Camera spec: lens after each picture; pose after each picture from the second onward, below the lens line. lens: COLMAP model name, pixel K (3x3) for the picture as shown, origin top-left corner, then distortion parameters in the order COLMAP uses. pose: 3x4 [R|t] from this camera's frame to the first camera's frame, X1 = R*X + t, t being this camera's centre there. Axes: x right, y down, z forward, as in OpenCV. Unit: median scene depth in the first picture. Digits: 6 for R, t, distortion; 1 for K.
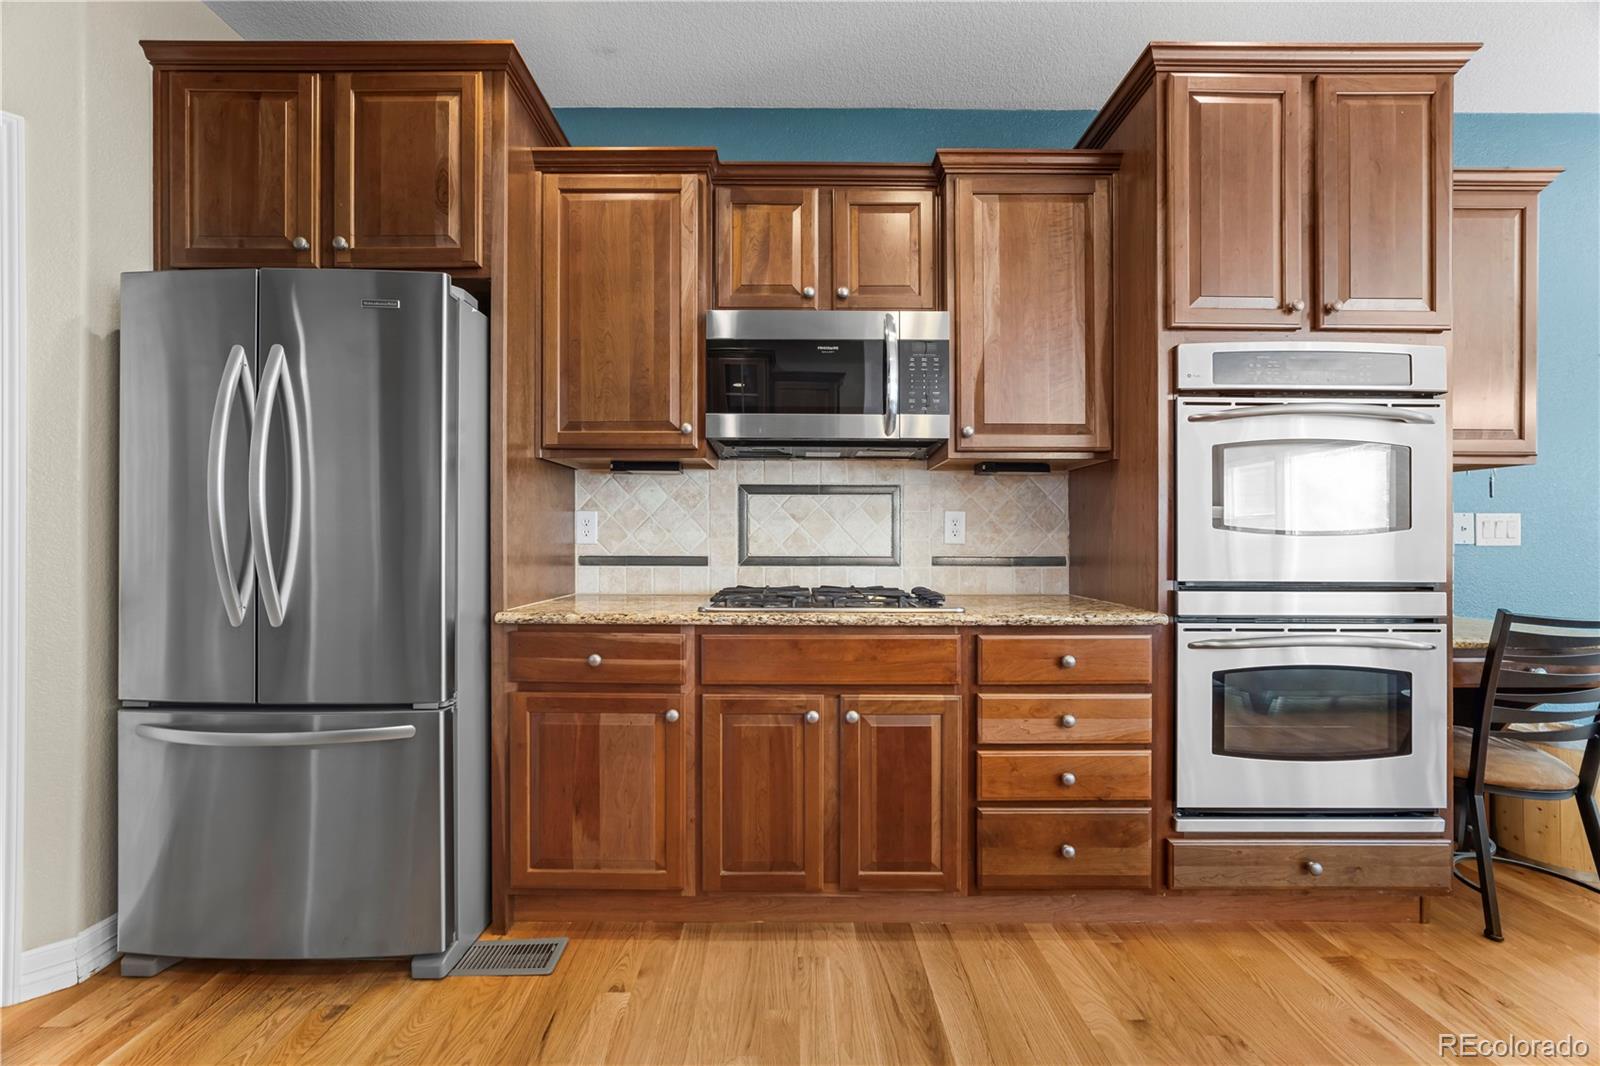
lens RADIAL K [[629.3, 0, 795.2], [0, 629.3, 538.3], [0, 0, 1]] dist [-0.034101, 0.014078]
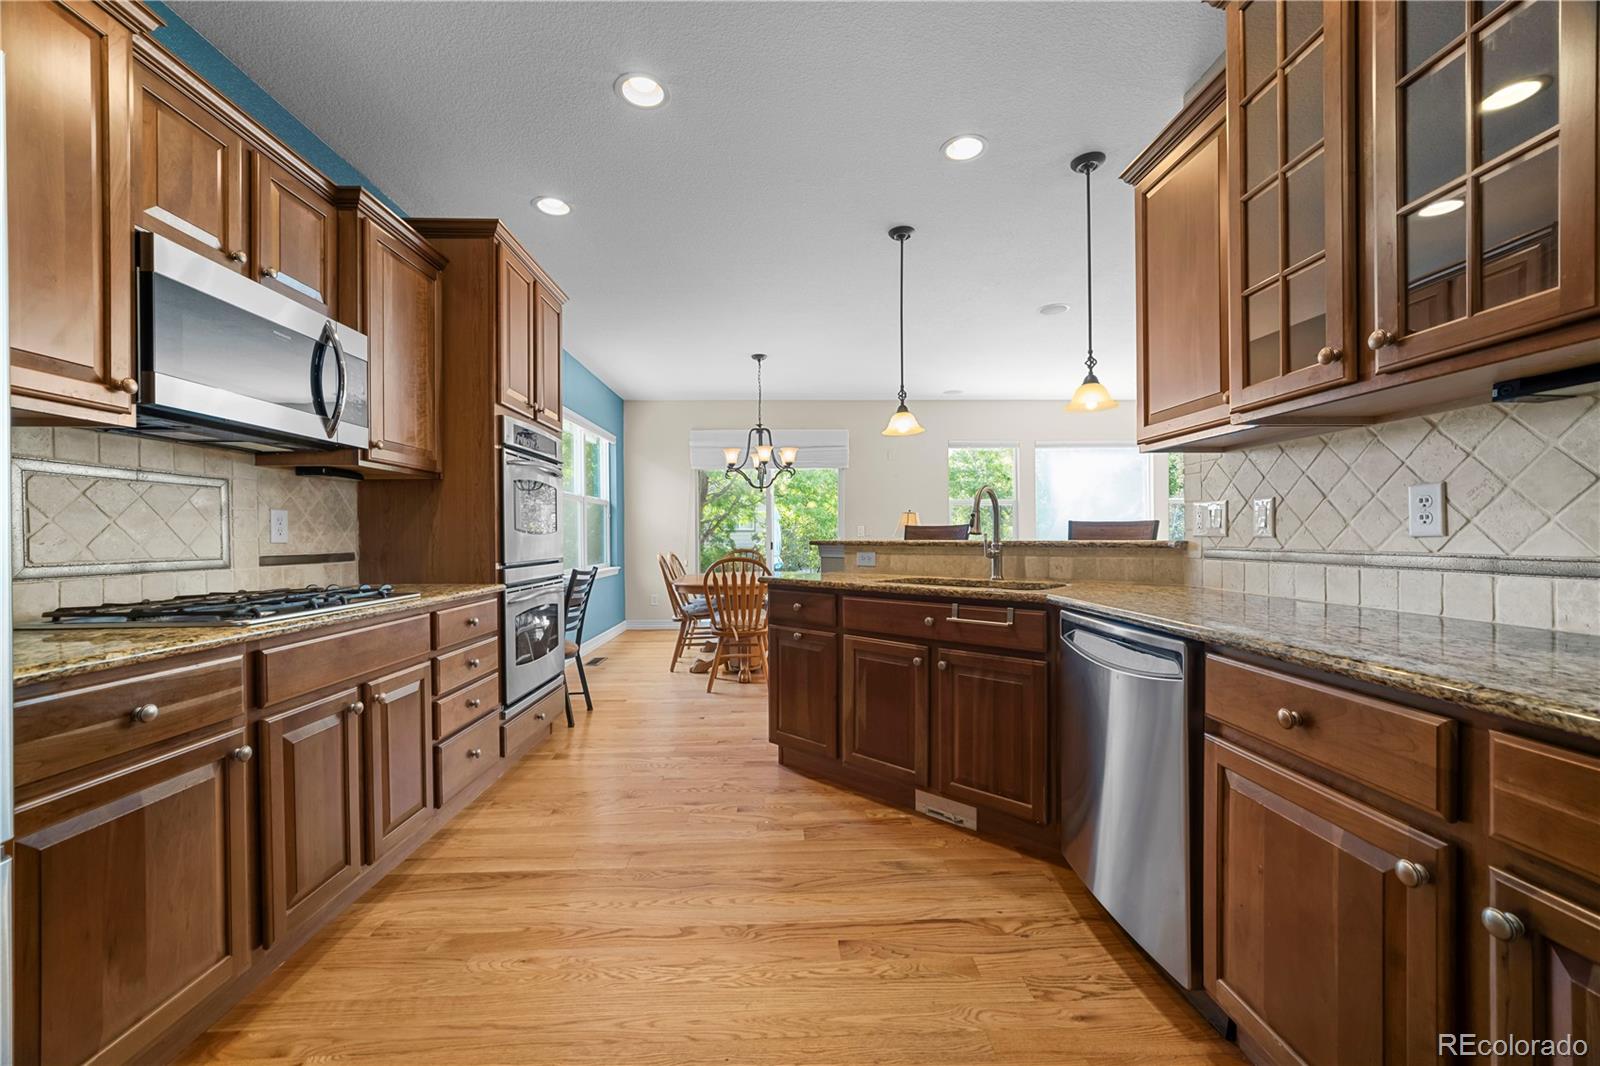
lens RADIAL K [[629.3, 0, 795.2], [0, 629.3, 538.3], [0, 0, 1]] dist [-0.034101, 0.014078]
pose [[-0.028602, -0.005732, 0.999574, -1.004391], [0.007040, 0.999958, 0.005936, 0.001929], [-0.999566, 0.007207, -0.028560, 0.294380]]
